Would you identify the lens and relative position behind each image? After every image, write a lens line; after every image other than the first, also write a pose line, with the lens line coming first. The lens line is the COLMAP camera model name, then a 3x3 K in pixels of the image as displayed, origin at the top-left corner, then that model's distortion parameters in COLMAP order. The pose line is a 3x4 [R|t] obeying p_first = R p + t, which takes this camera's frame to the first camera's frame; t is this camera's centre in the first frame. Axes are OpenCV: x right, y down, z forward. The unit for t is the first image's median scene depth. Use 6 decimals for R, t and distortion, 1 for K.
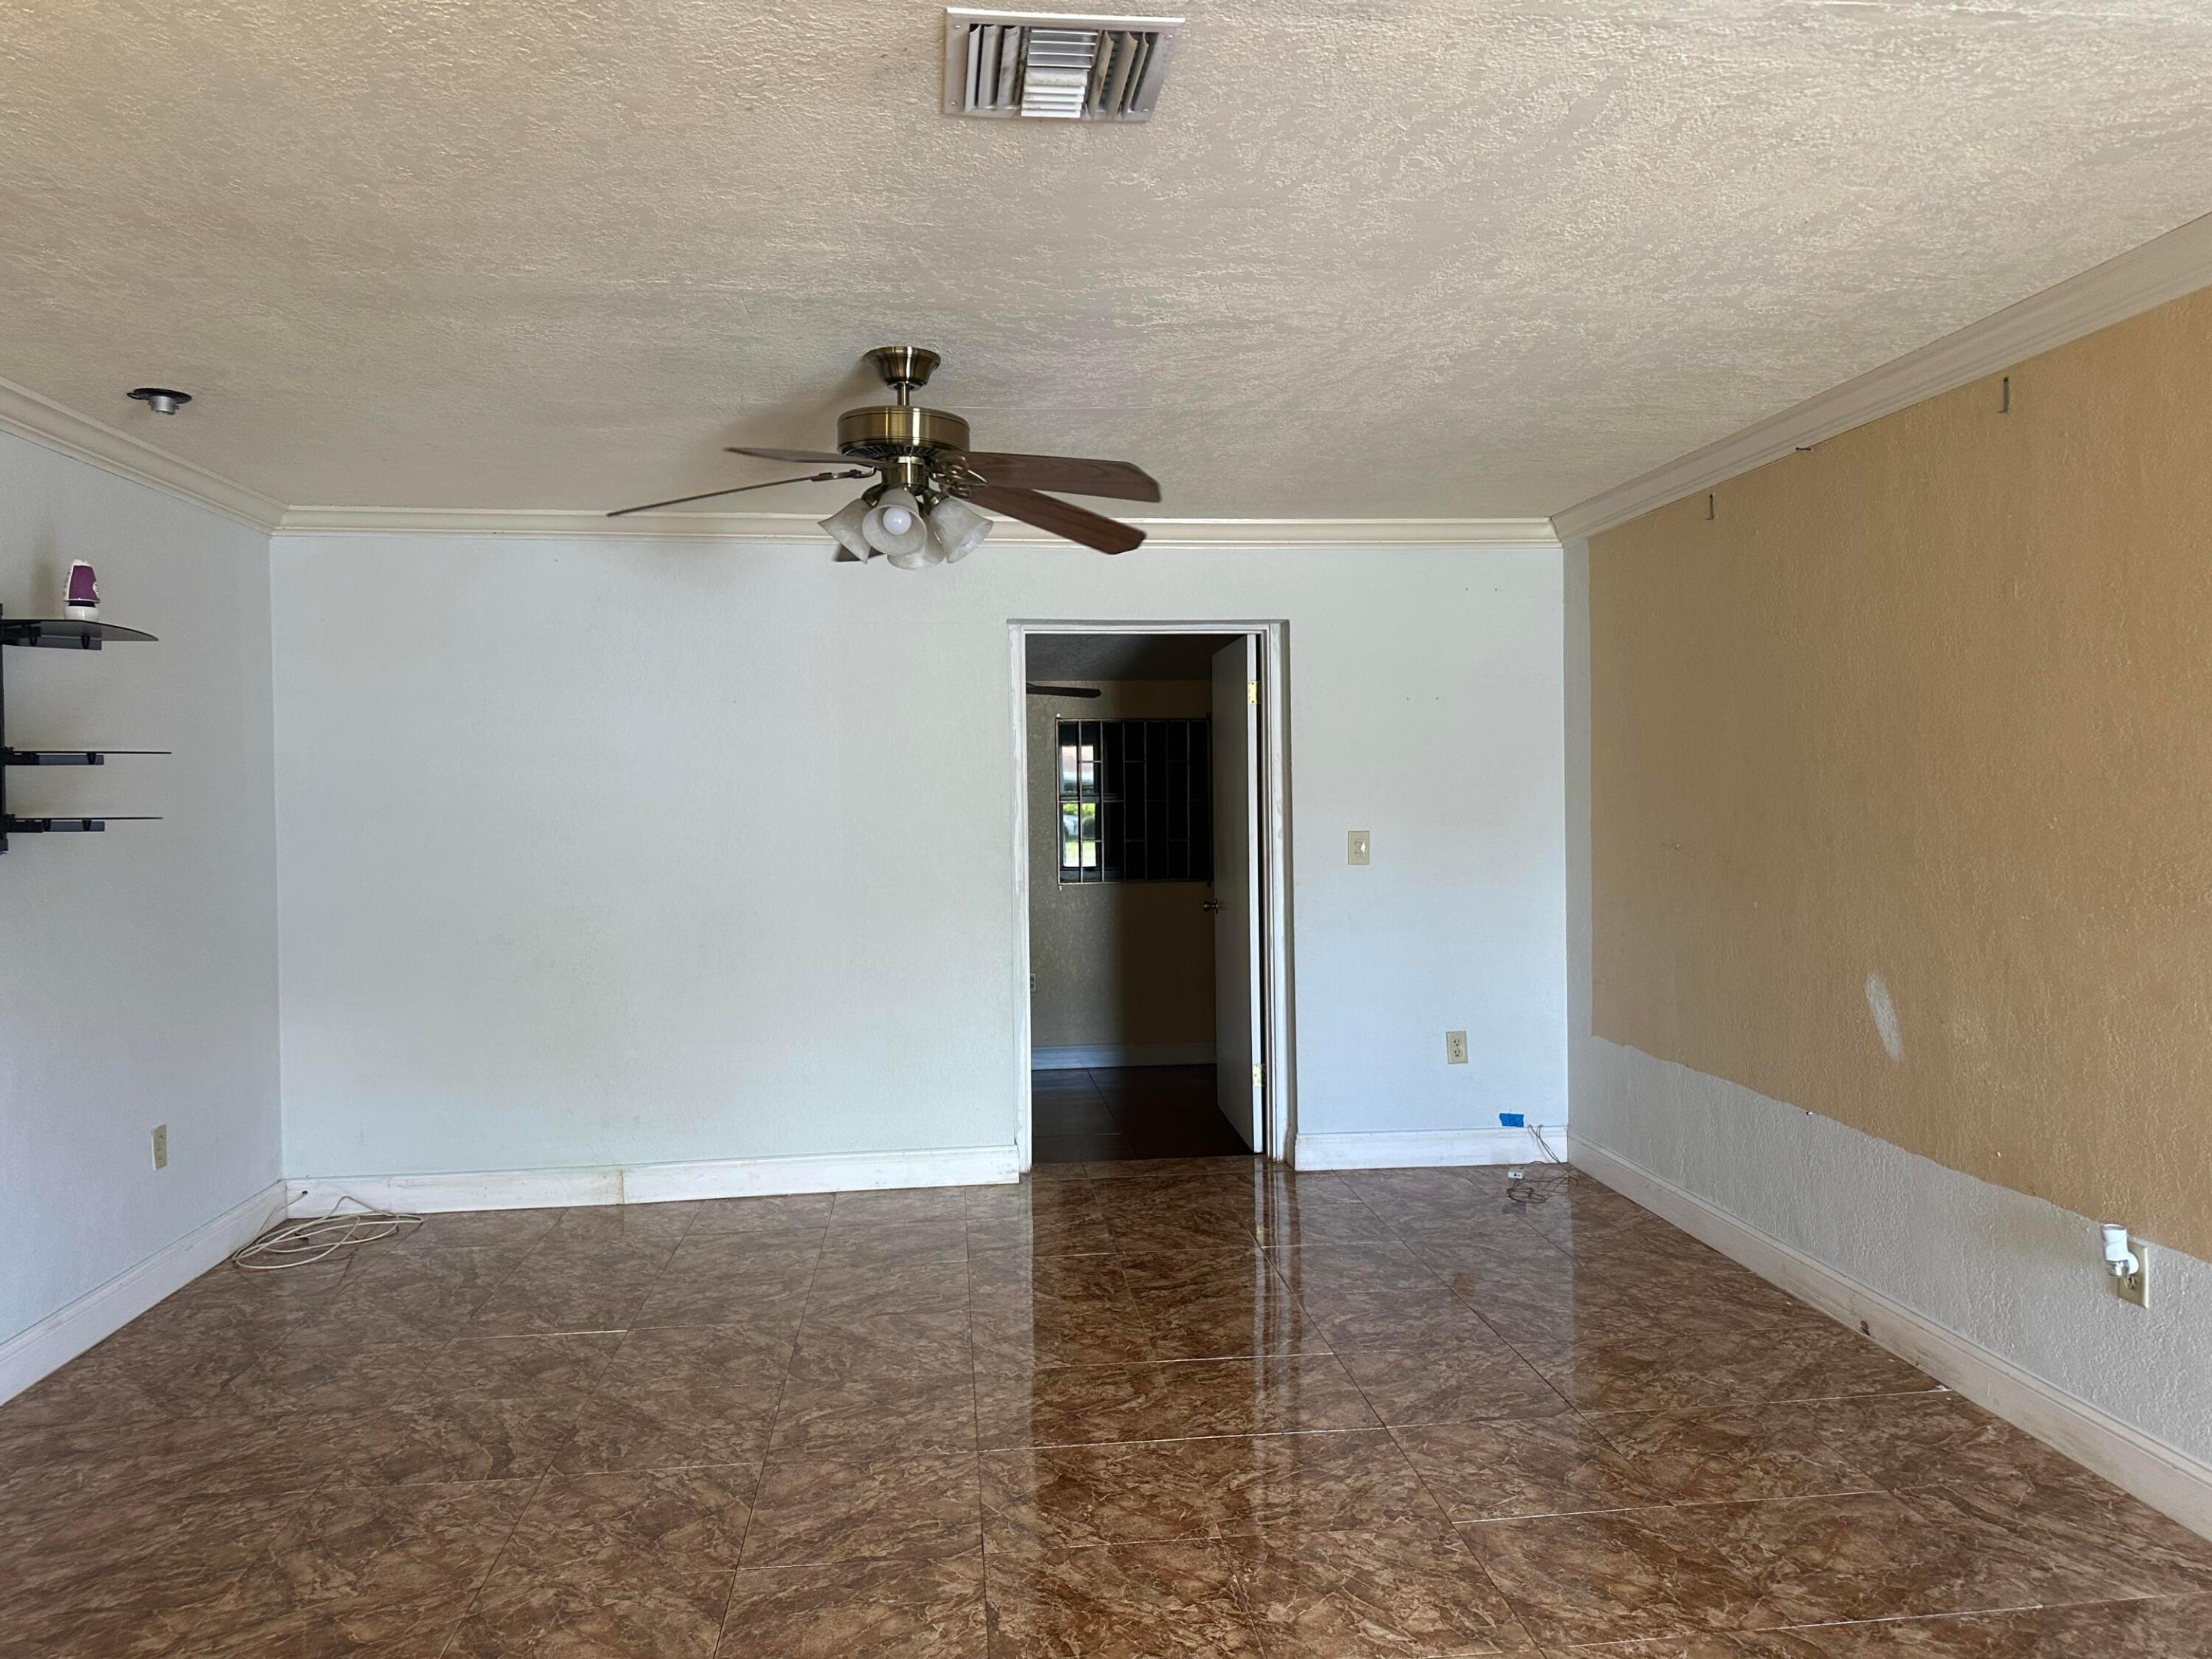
lens RADIAL K [[1546.3, 0, 1116.0], [0, 1546.3, 819.3], [0, 0, 1]] dist [0.036040, -0.032020]
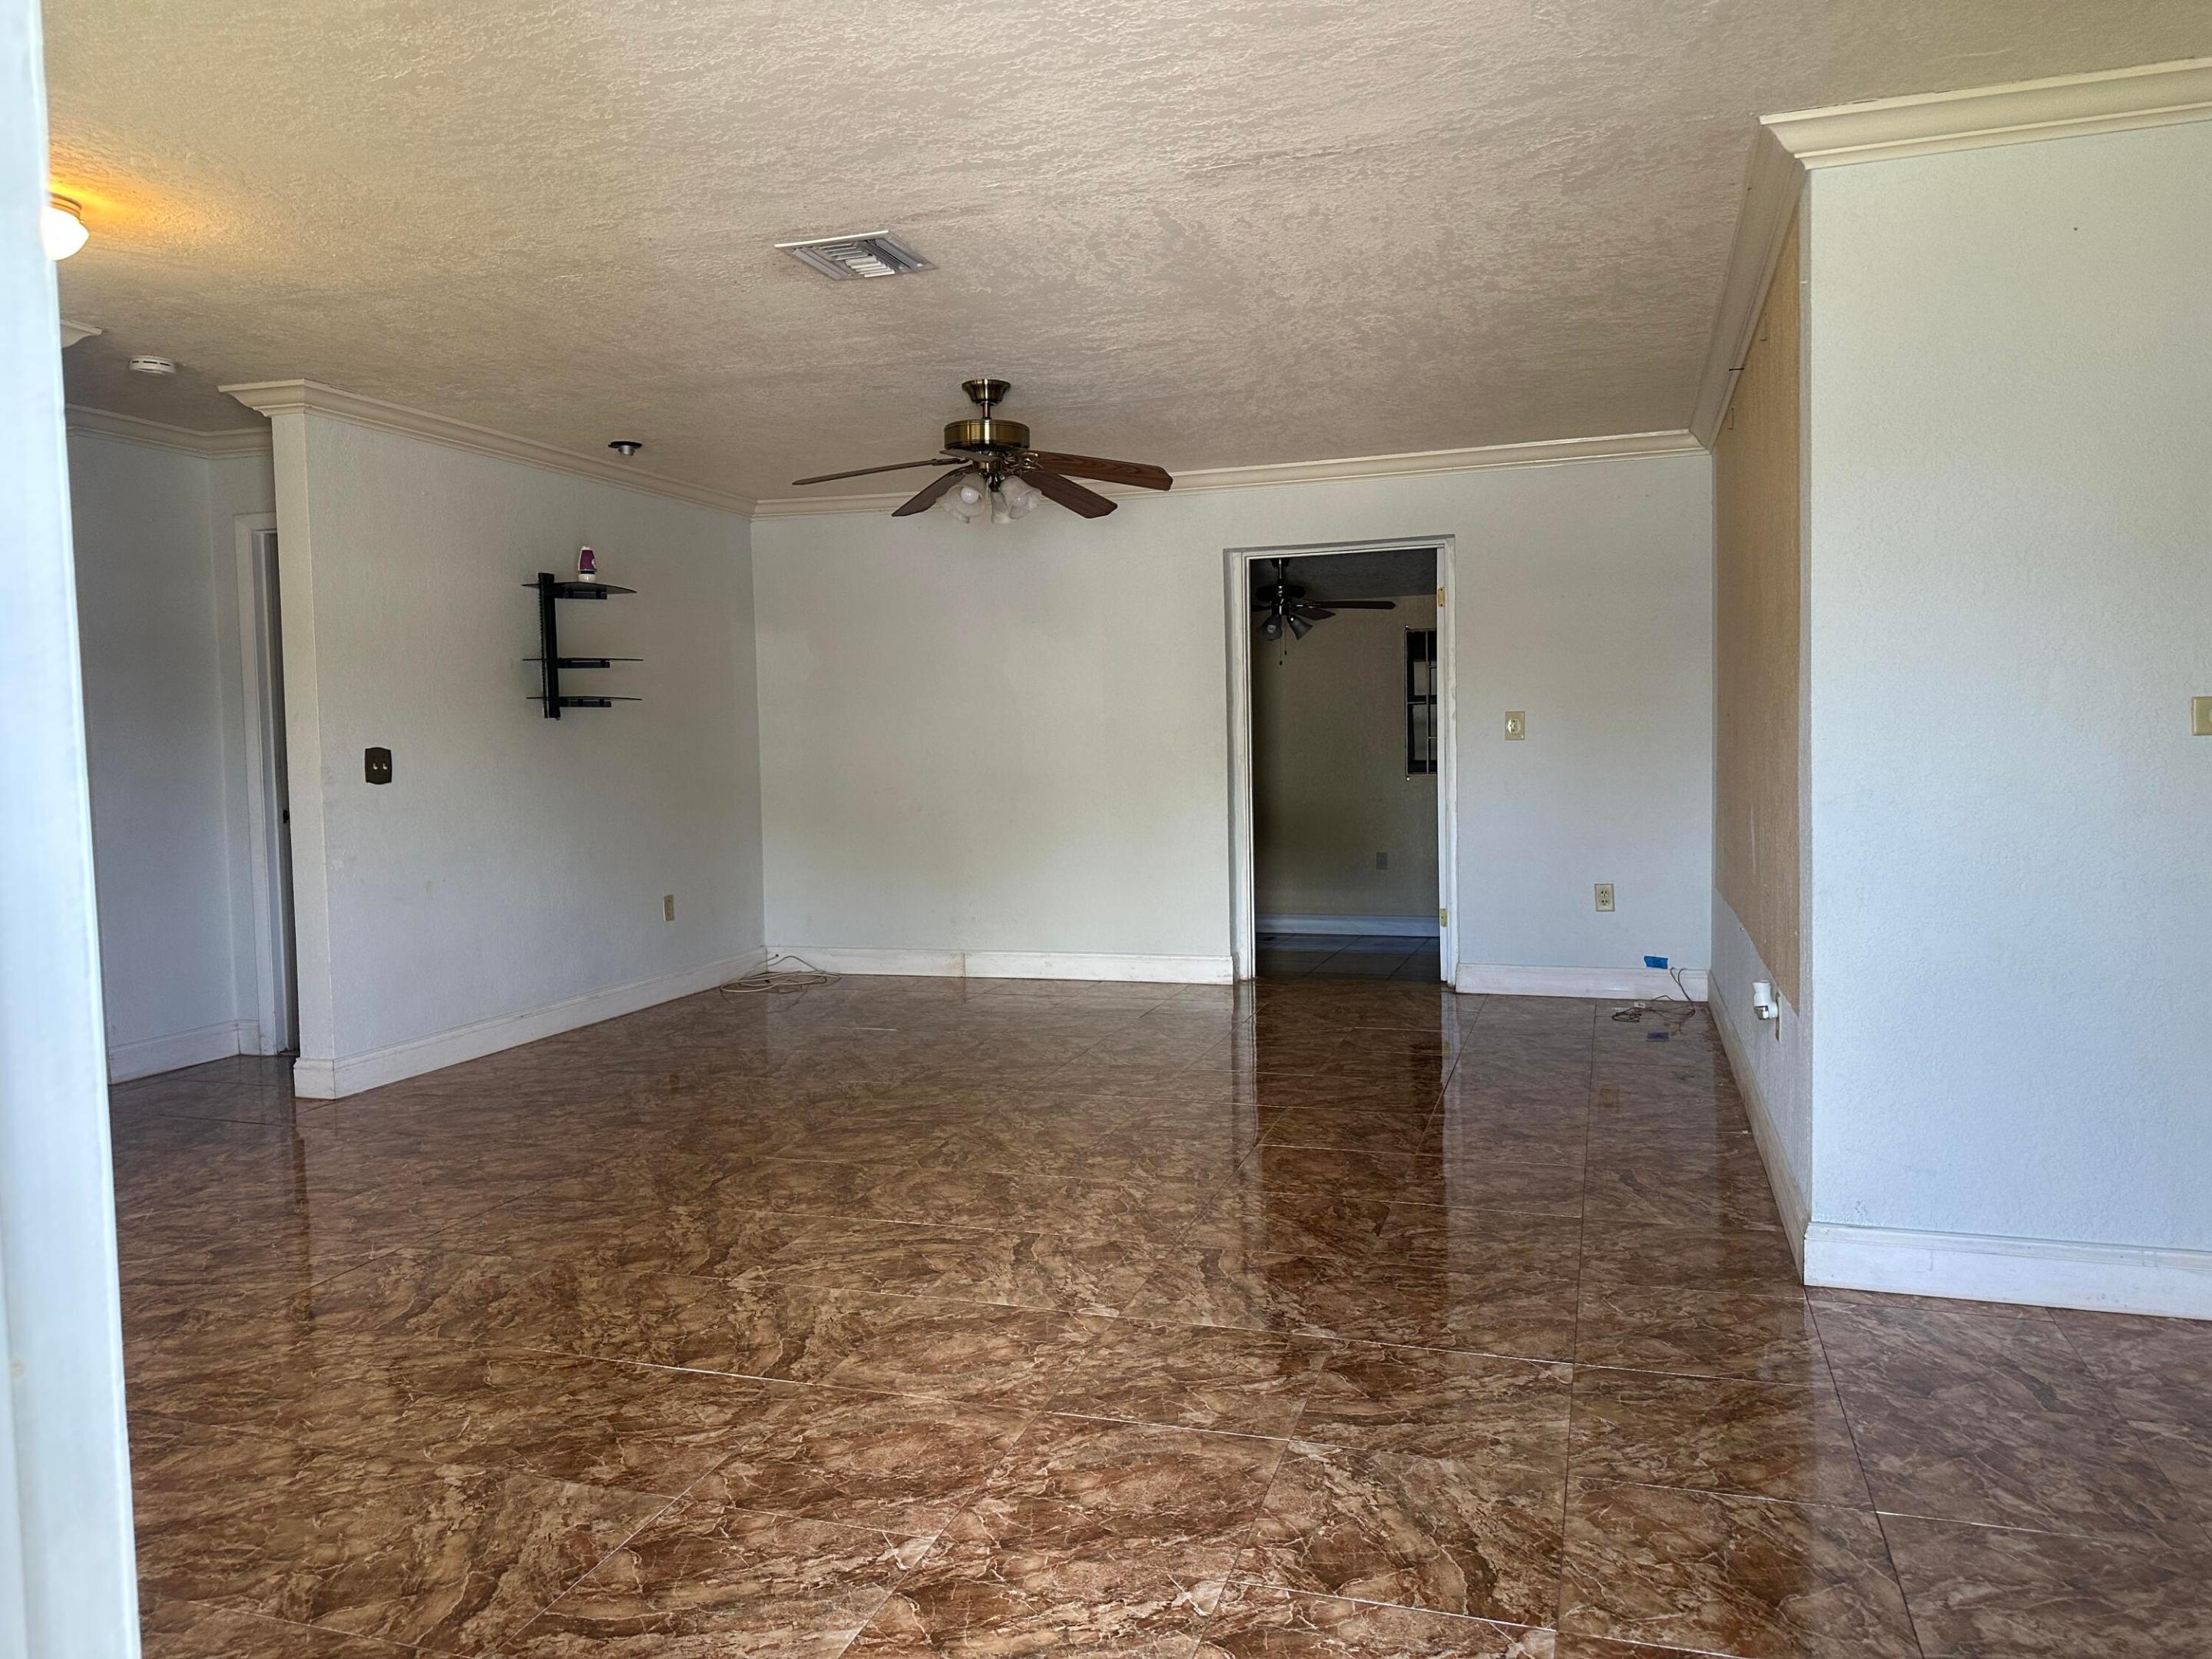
lens RADIAL K [[1533.4, 0, 1116.3], [0, 1533.4, 828.4], [0, 0, 1]] dist [0.099845, -0.140590]
pose [[0.909503, 0.020093, -0.415211, 0.646763], [0.001064, 0.998715, 0.050660, 0.064089], [0.415695, -0.046517, 0.908314, -0.364332]]
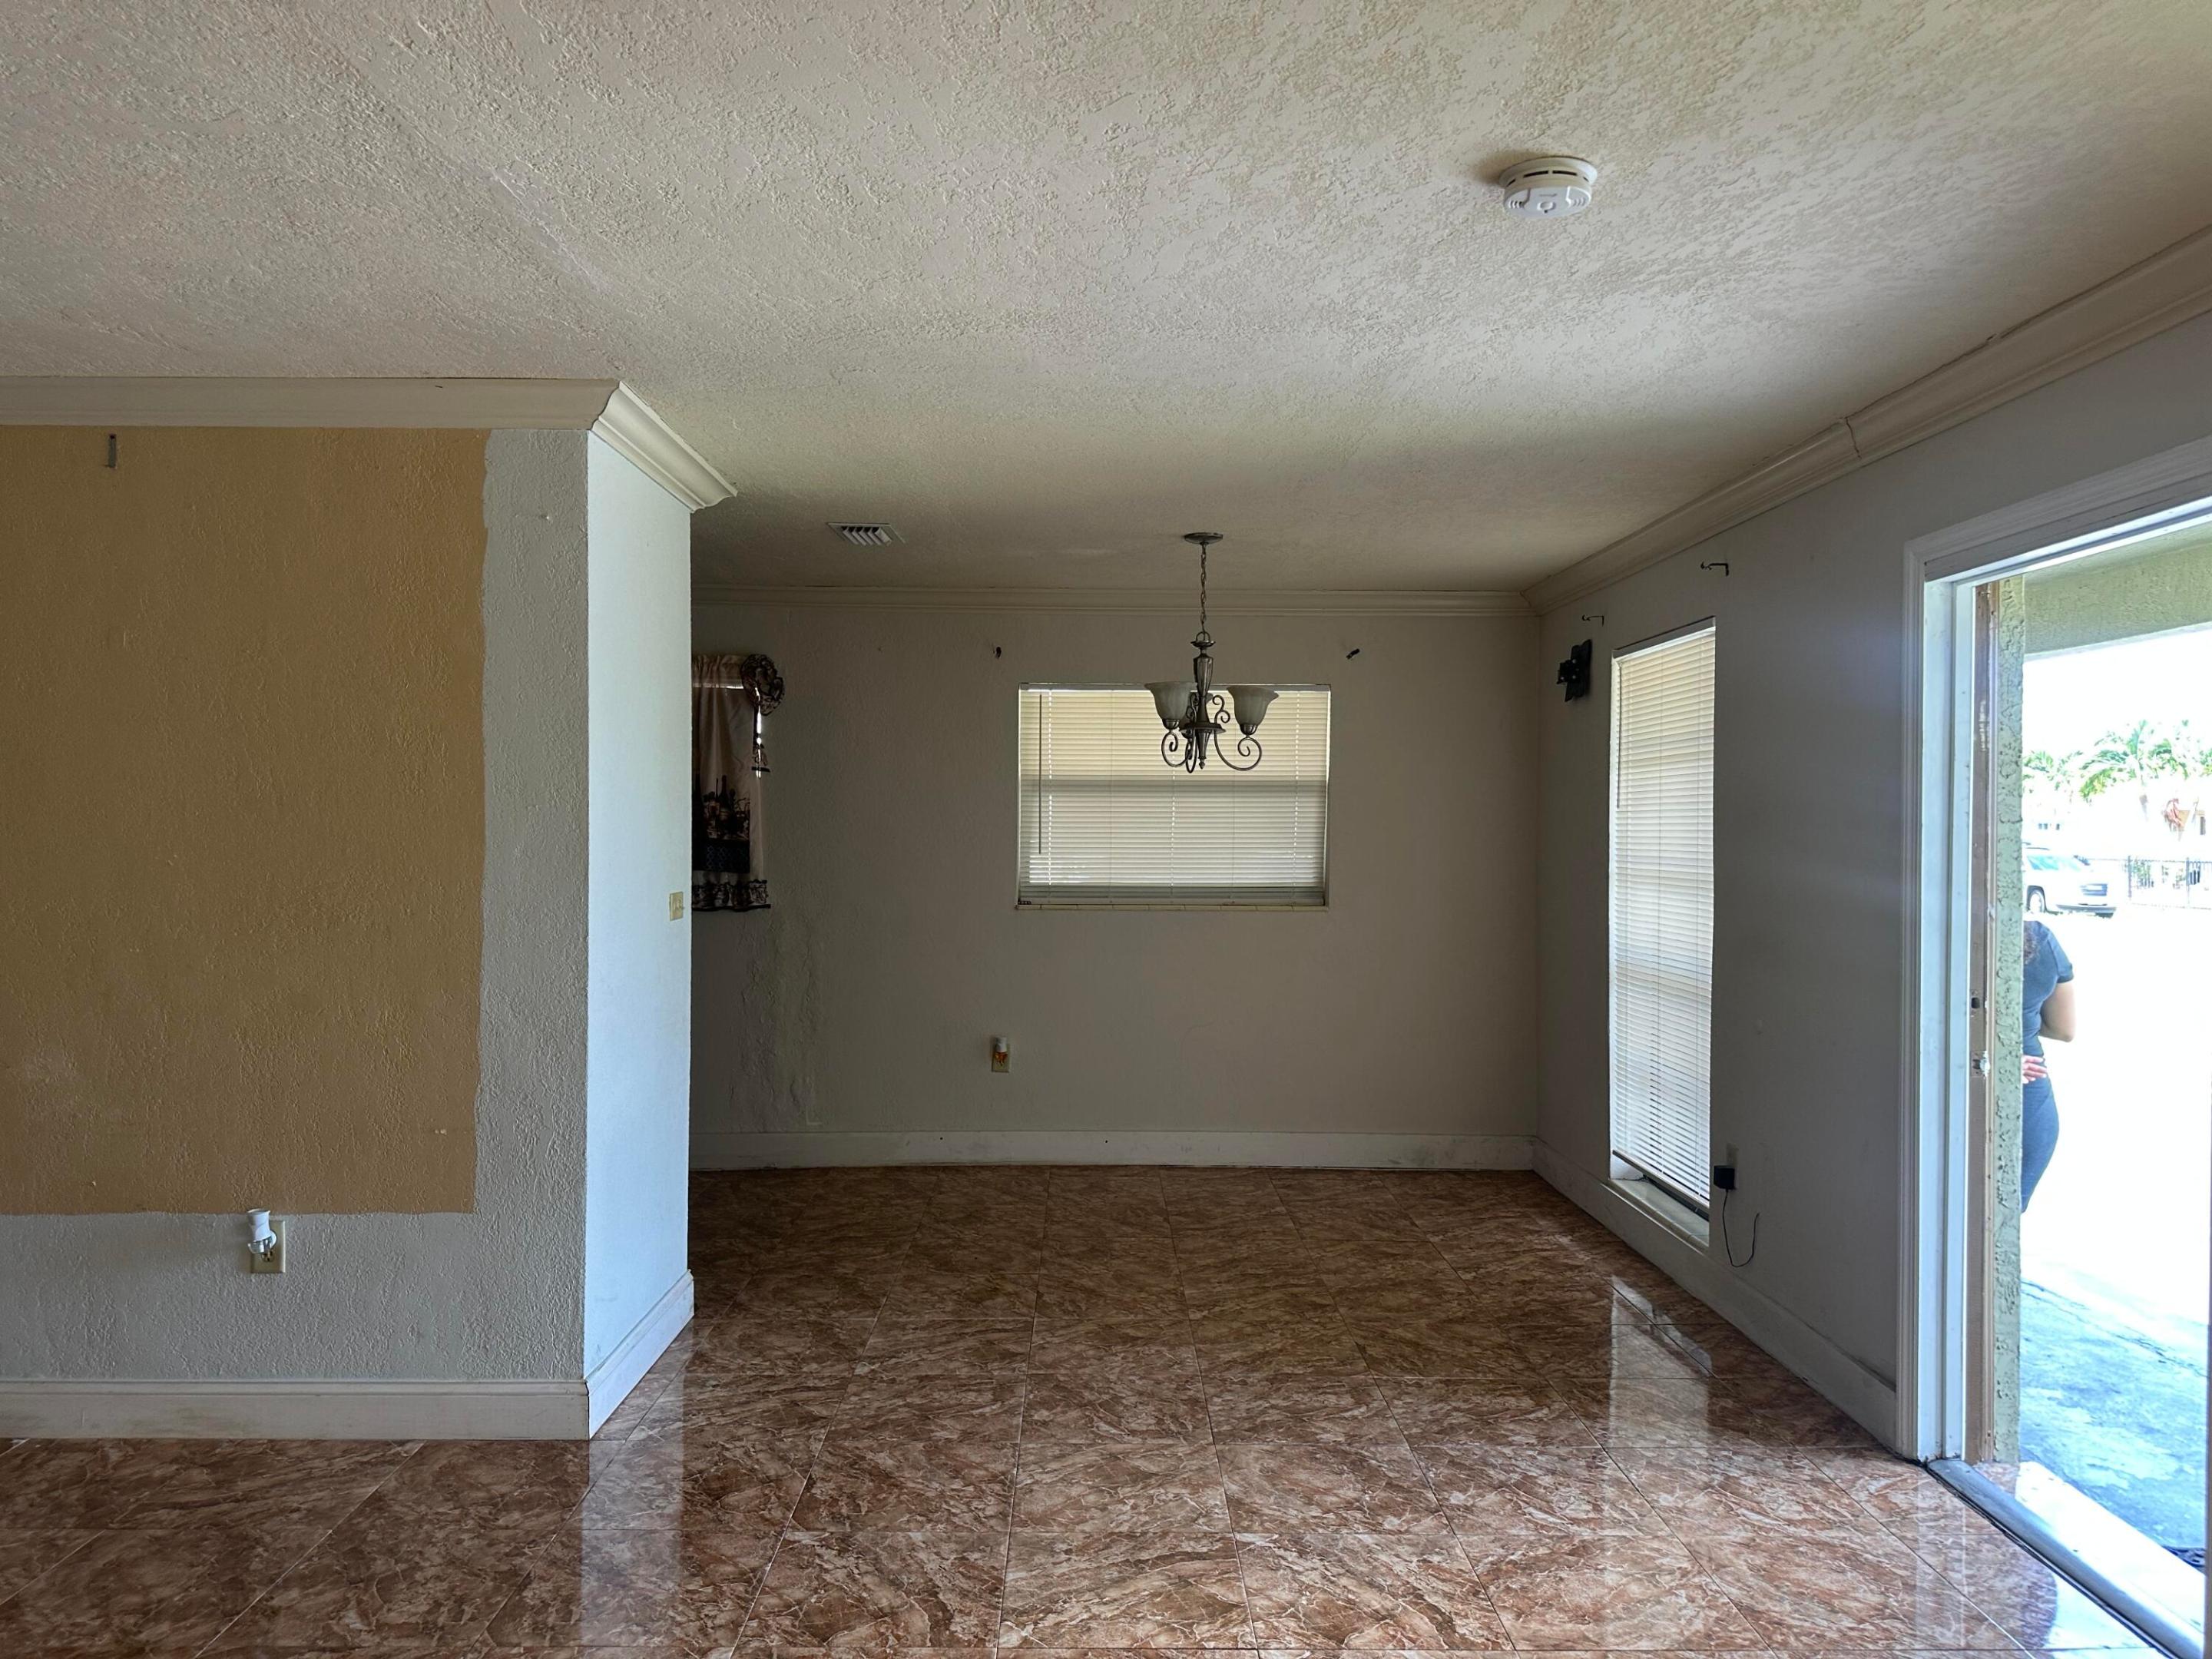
lens RADIAL K [[1570.3, 0, 1106.0], [0, 1570.3, 829.5], [0, 0, 1]] dist [0.003044, -0.000229]
pose [[0.103971, 0.016583, 0.994442, -0.426540], [0.007353, 0.999821, -0.017442, 0.005036], [-0.994553, 0.009126, 0.103830, 0.244411]]
